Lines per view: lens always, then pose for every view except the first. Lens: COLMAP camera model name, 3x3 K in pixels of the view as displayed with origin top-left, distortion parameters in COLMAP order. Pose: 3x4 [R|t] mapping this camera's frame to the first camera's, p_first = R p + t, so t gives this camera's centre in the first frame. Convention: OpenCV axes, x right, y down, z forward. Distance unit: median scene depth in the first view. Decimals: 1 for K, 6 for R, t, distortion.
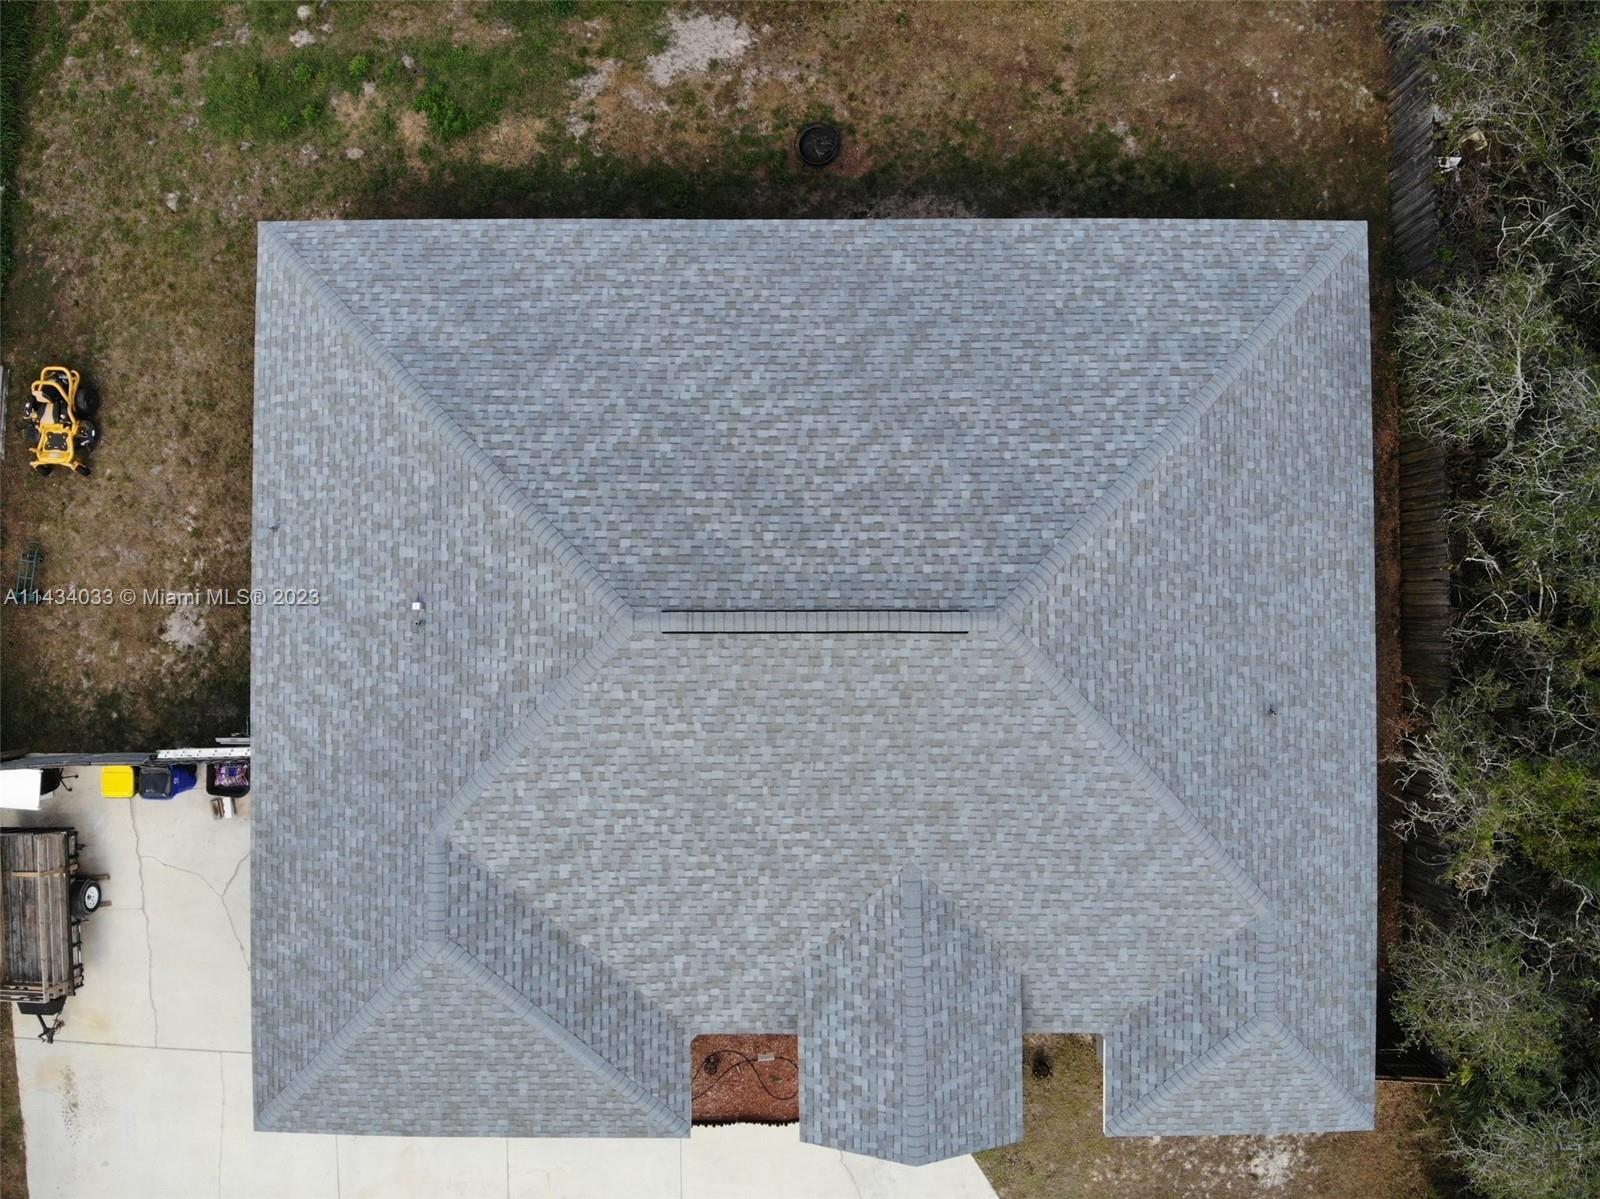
lens RADIAL K [[1152.7, 0, 800.9], [0, 1152.7, 591.3], [0, 0, 1]] dist [-0.063266, -0.039409]
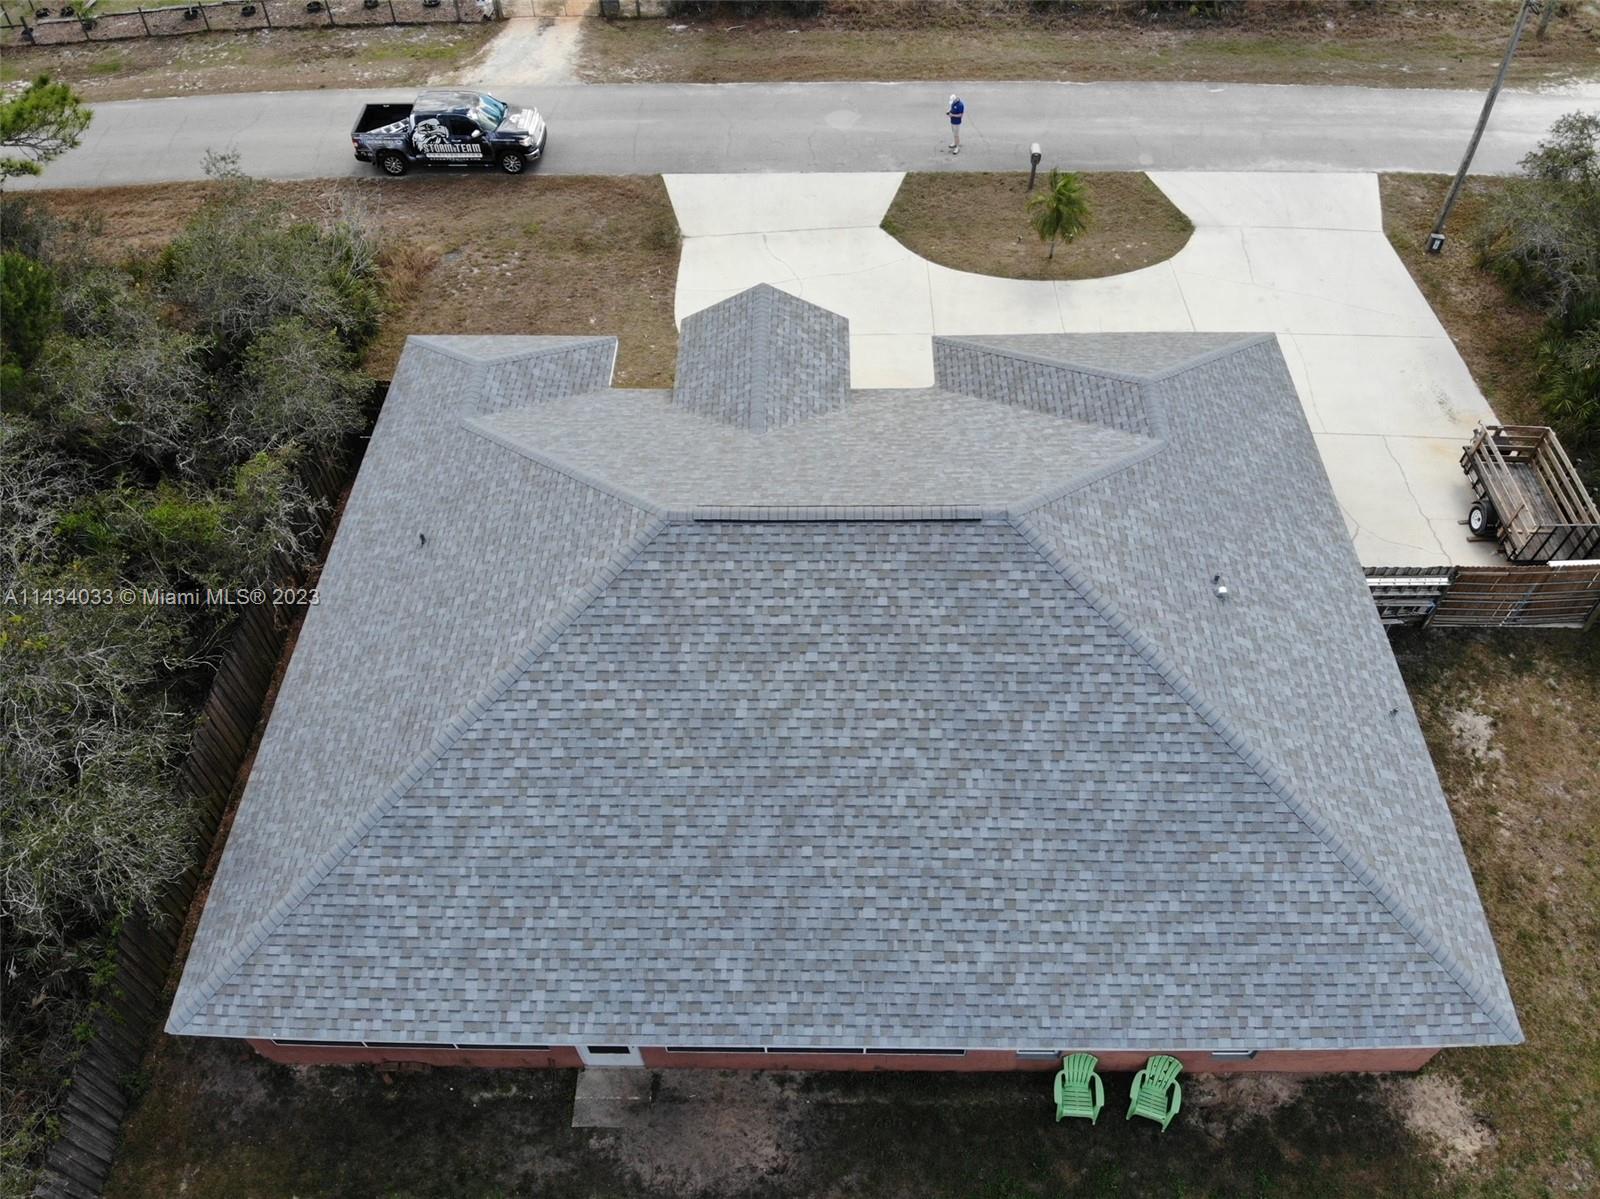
lens RADIAL K [[1152.7, 0, 790.6], [0, 1152.7, 609.0], [0, 0, 1]] dist [-0.063266, -0.039409]
pose [[-0.999228, 0.002106, 0.039234, 0.012540], [0.023617, -0.765844, 0.642592, -0.657492], [0.031401, 0.643023, 0.765203, 0.205107]]
